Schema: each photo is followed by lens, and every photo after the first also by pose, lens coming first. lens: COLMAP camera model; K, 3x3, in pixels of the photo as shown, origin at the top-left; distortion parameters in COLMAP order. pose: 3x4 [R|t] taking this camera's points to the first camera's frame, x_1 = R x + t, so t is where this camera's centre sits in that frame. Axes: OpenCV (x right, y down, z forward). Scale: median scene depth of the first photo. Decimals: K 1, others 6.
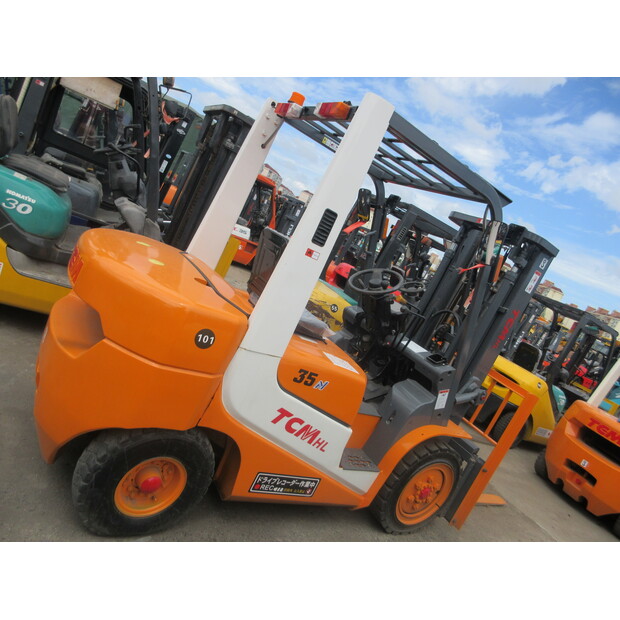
lens RADIAL K [[478.5, 0, 310.0], [0, 478.5, 310.0], [0, 0, 1]] dist [-0.001423, 0.002228]
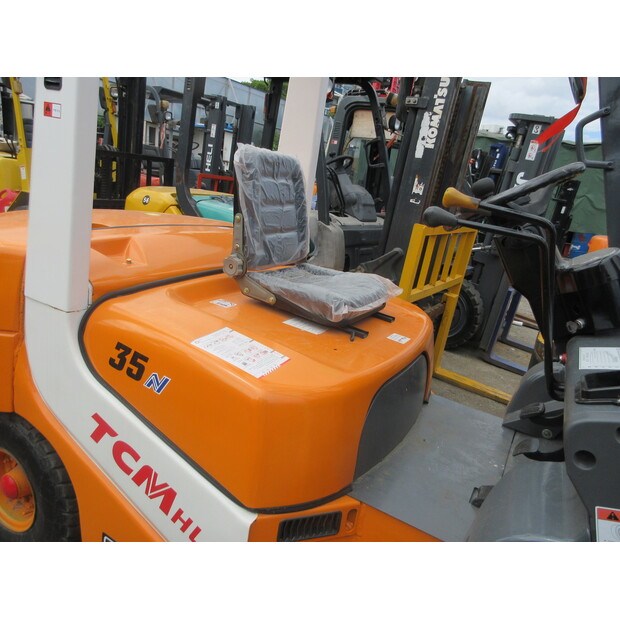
lens RADIAL K [[478.5, 0, 310.0], [0, 478.5, 310.0], [0, 0, 1]] dist [-0.001423, 0.002228]
pose [[0.467894, -0.113500, -0.876466, 0.529881], [-0.085790, 0.981203, -0.172861, 0.157215], [0.879611, 0.156072, 0.449362, 0.920009]]
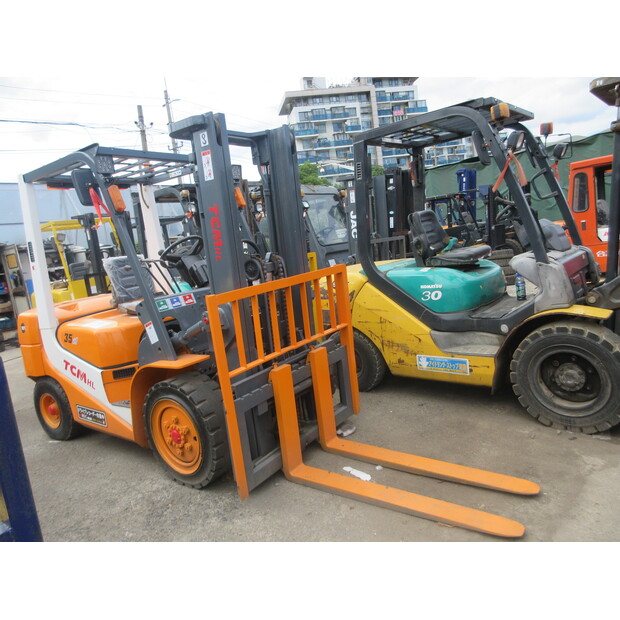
lens RADIAL K [[486.2, 0, 310.0], [0, 486.2, 310.0], [0, 0, 1]] dist [0.000470, 0.003255]
pose [[0.250033, -0.320004, -0.913828, 1.648997], [0.107353, 0.947148, -0.302300, 0.612054], [0.962268, -0.022517, 0.271172, 1.313557]]
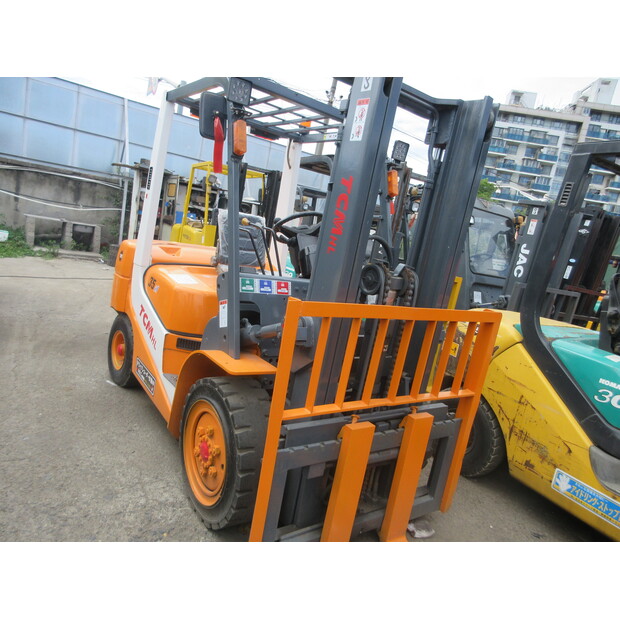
lens RADIAL K [[478.5, 0, 310.0], [0, 478.5, 310.0], [0, 0, 1]] dist [-0.001423, 0.002228]
pose [[0.108271, -0.245736, -0.963271, 1.325101], [-0.294877, 0.917421, -0.267184, 0.440160], [0.949381, 0.312975, 0.026868, 1.398510]]
